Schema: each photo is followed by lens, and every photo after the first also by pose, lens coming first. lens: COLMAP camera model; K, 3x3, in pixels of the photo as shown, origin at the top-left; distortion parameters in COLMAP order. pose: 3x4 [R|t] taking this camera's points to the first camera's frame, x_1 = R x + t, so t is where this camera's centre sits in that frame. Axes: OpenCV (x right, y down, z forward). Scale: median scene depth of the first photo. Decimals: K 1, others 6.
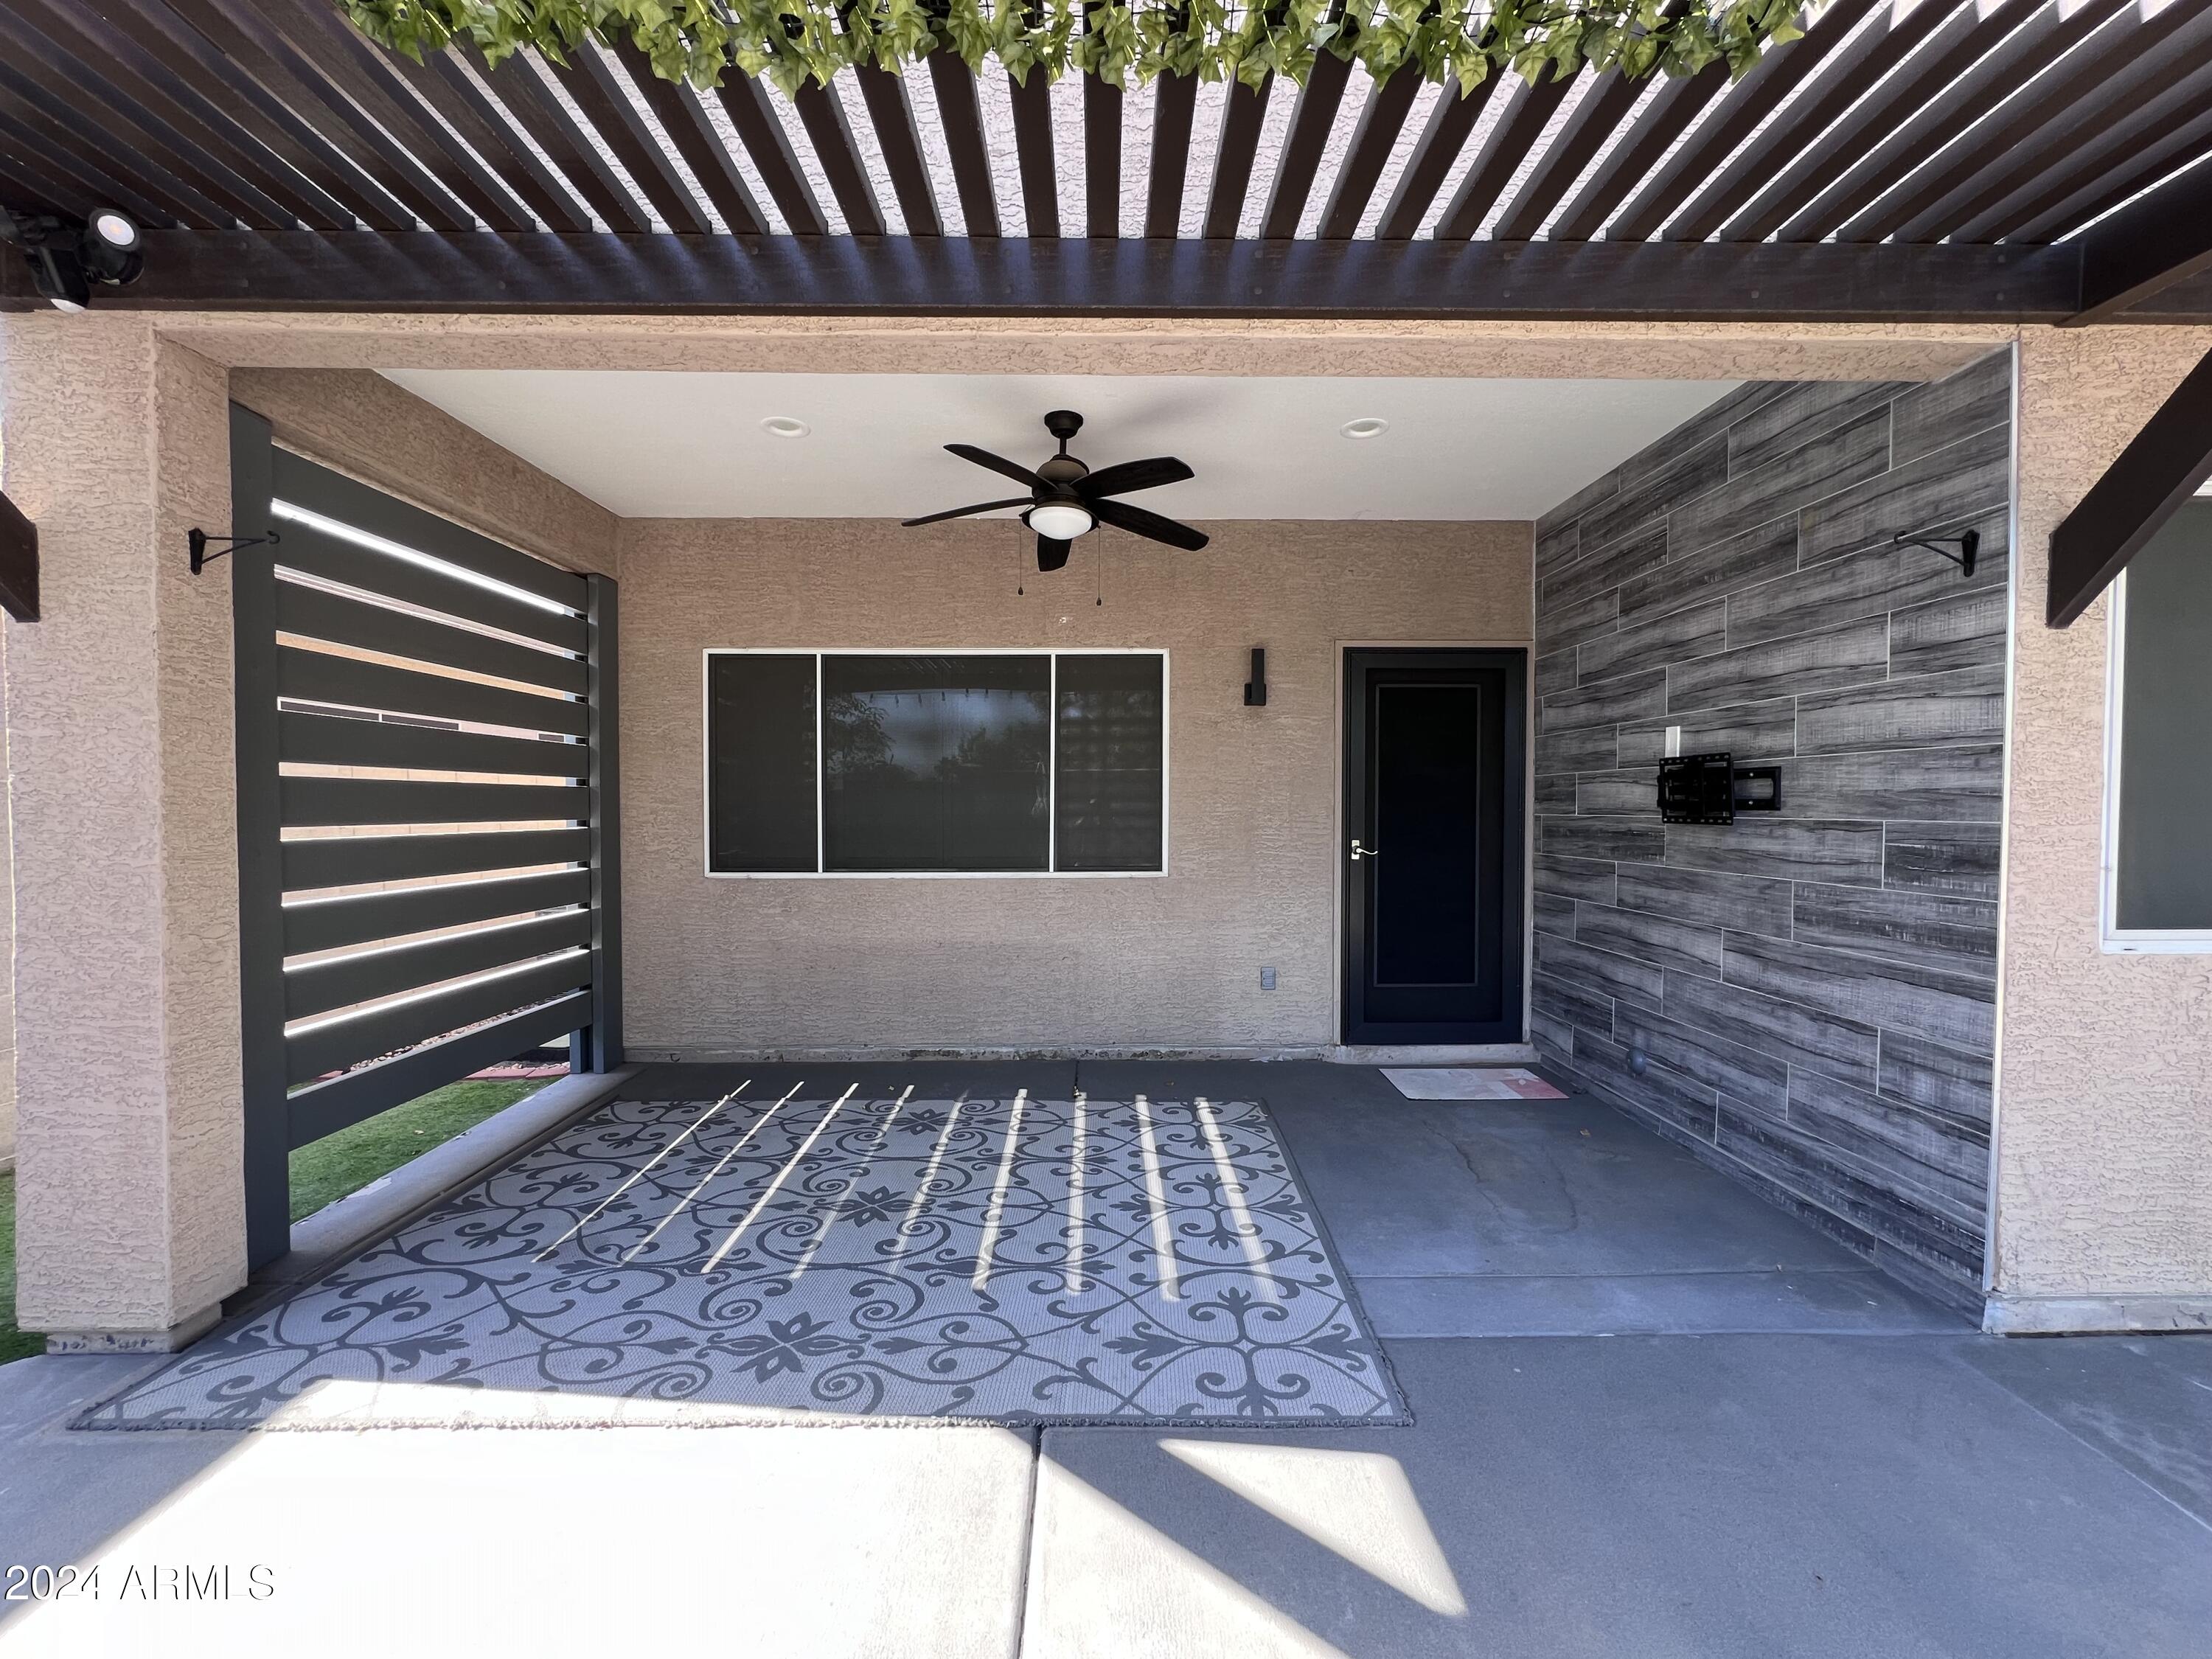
lens RADIAL K [[888.5, 0, 1112.8], [0, 888.5, 833.1], [0, 0, 1]] dist [-0.002187, 0.000360]
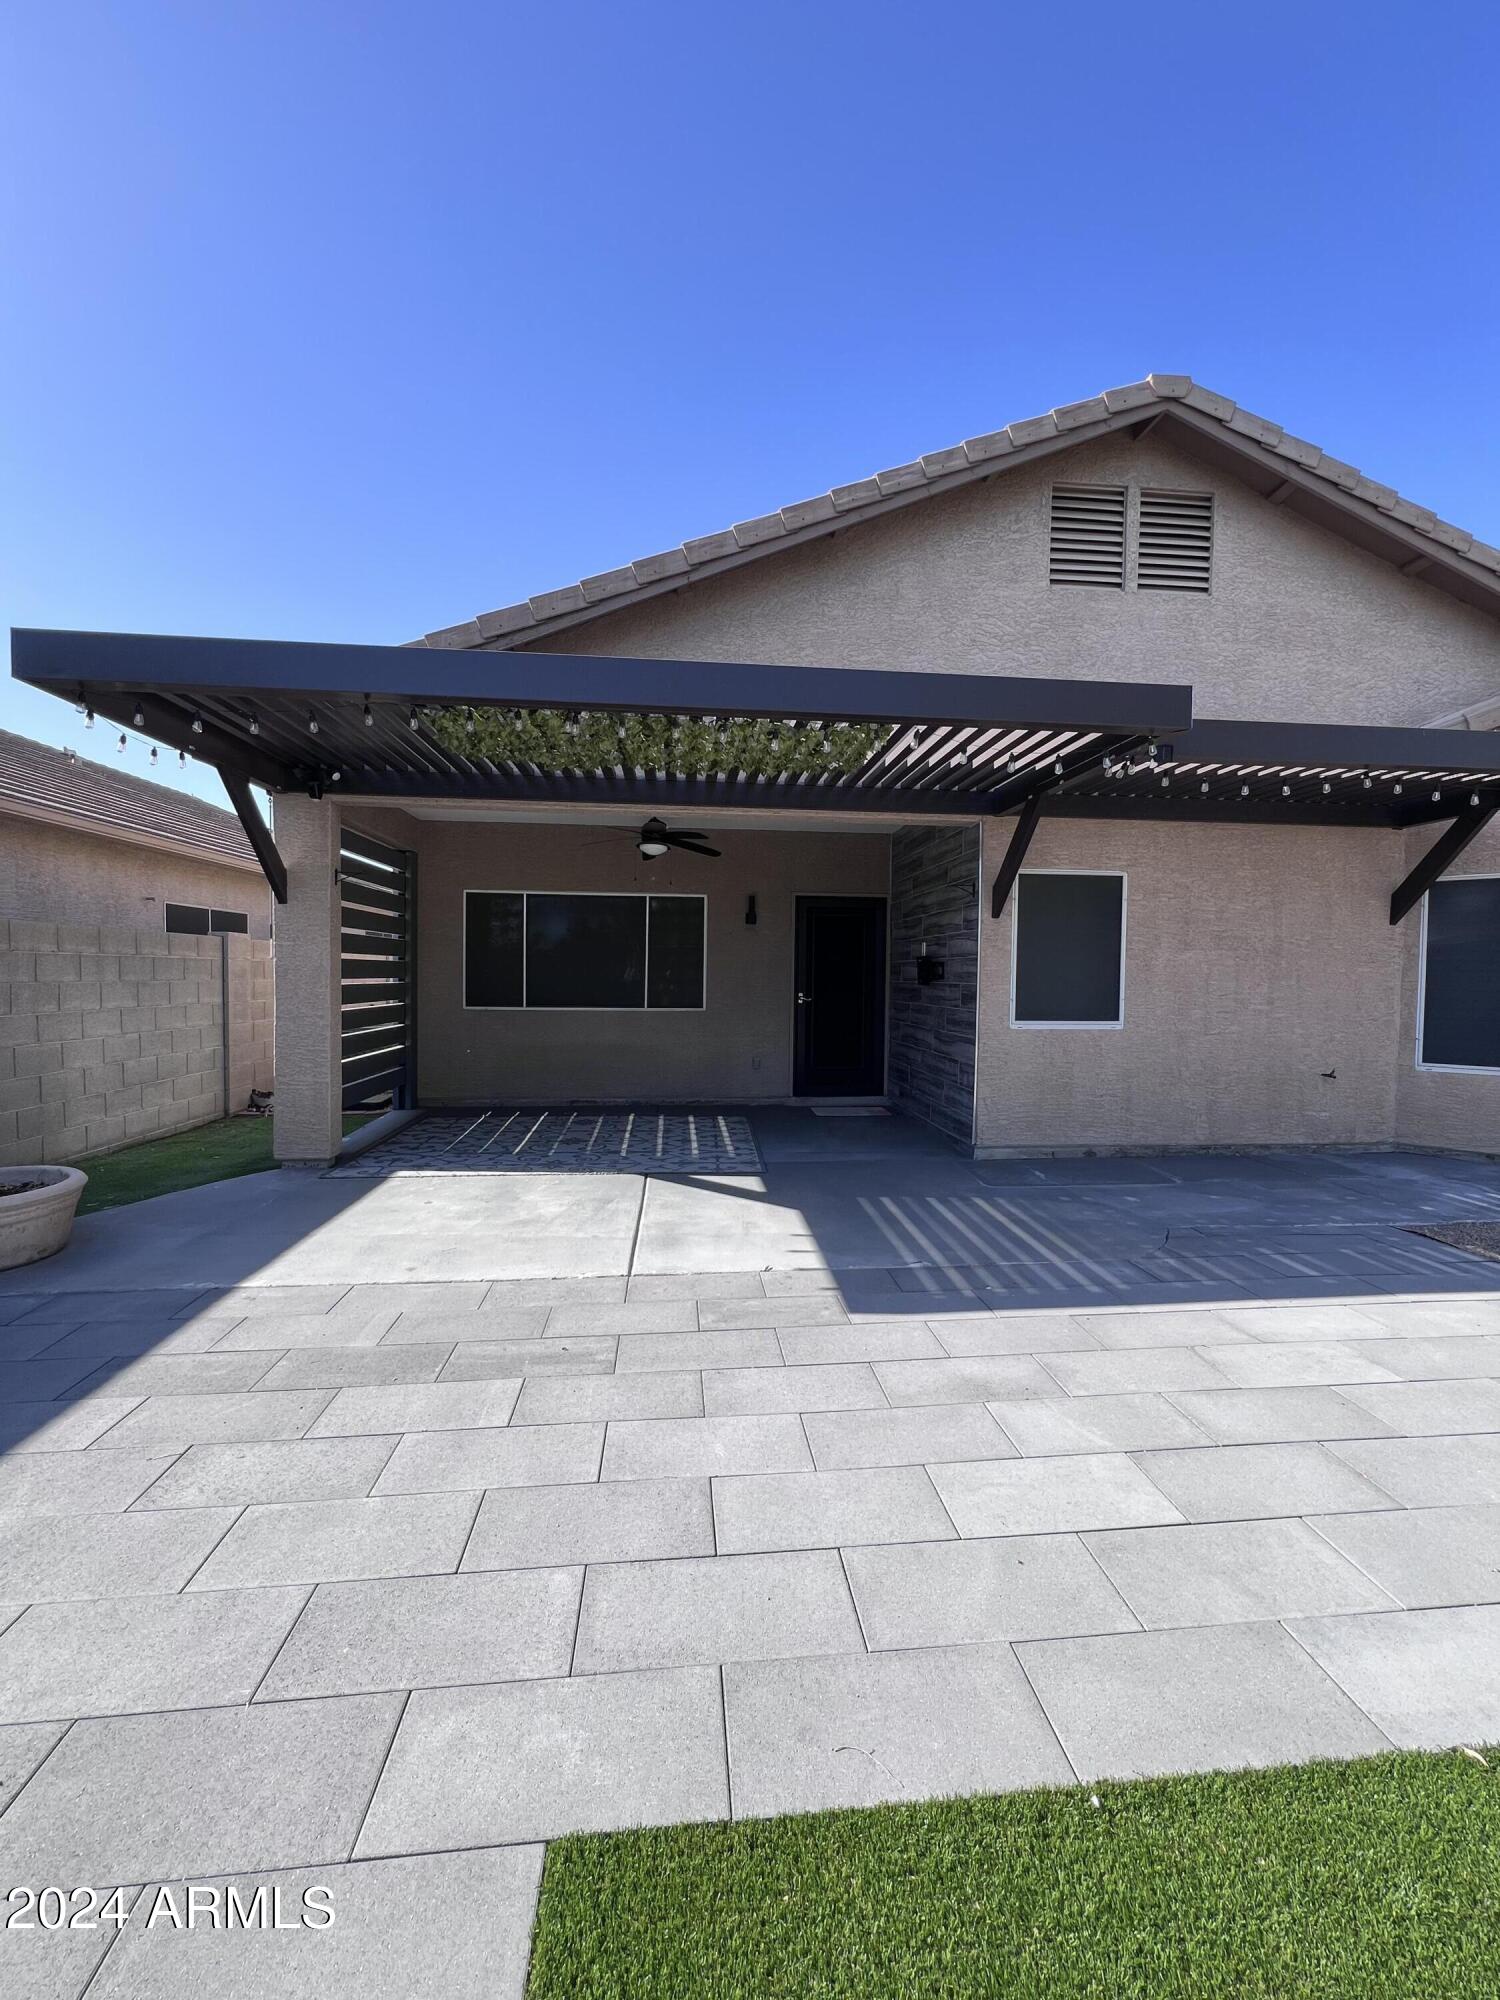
lens RADIAL K [[803.4, 0, 756.9], [0, 803.4, 1004.6], [0, 0, 1]] dist [-0.002187, 0.000360]
pose [[0.996363, 0.008766, 0.084762, 0.031013], [-0.009301, 0.999939, 0.005916, 0.029760], [-0.084705, -0.006683, 0.996384, -0.987477]]
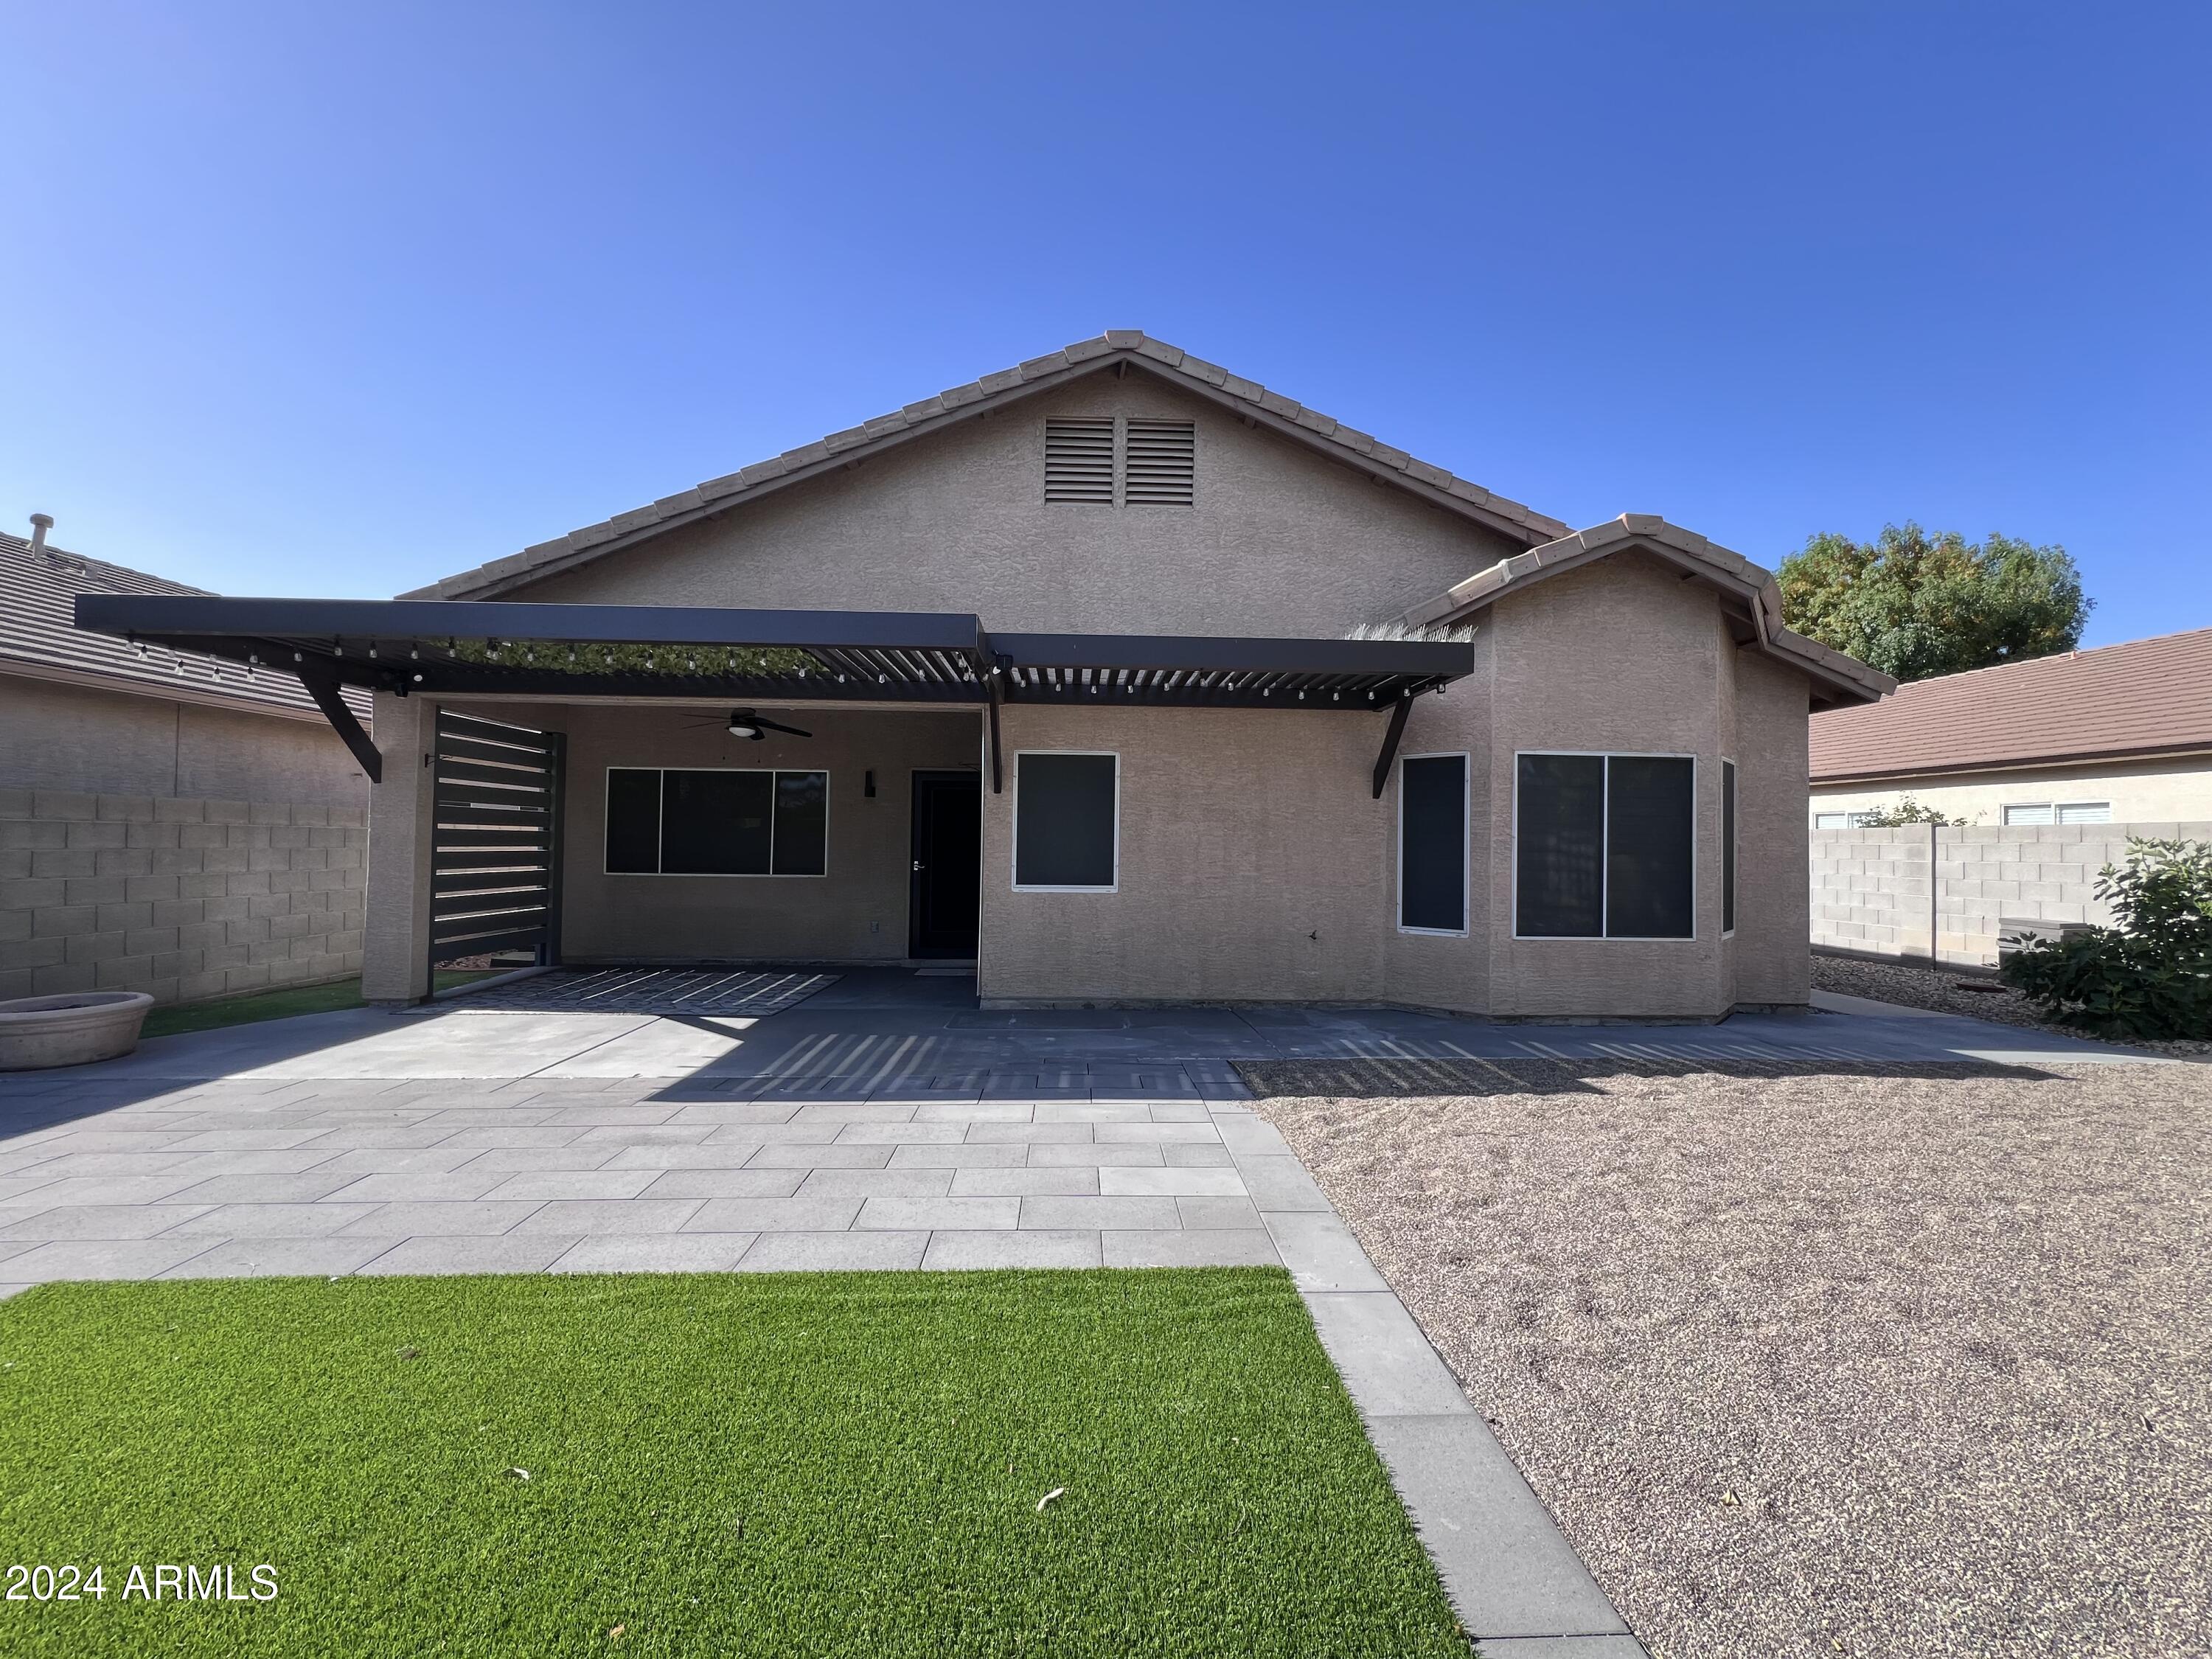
lens RADIAL K [[885.3, 0, 1113.3], [0, 885.3, 831.7], [0, 0, 1]] dist [-0.002343, 0.001036]
pose [[0.999495, 0.014066, 0.028498, 0.868436], [-0.012700, 0.998787, -0.047564, 0.040228], [-0.029132, 0.047178, 0.998462, -1.433325]]
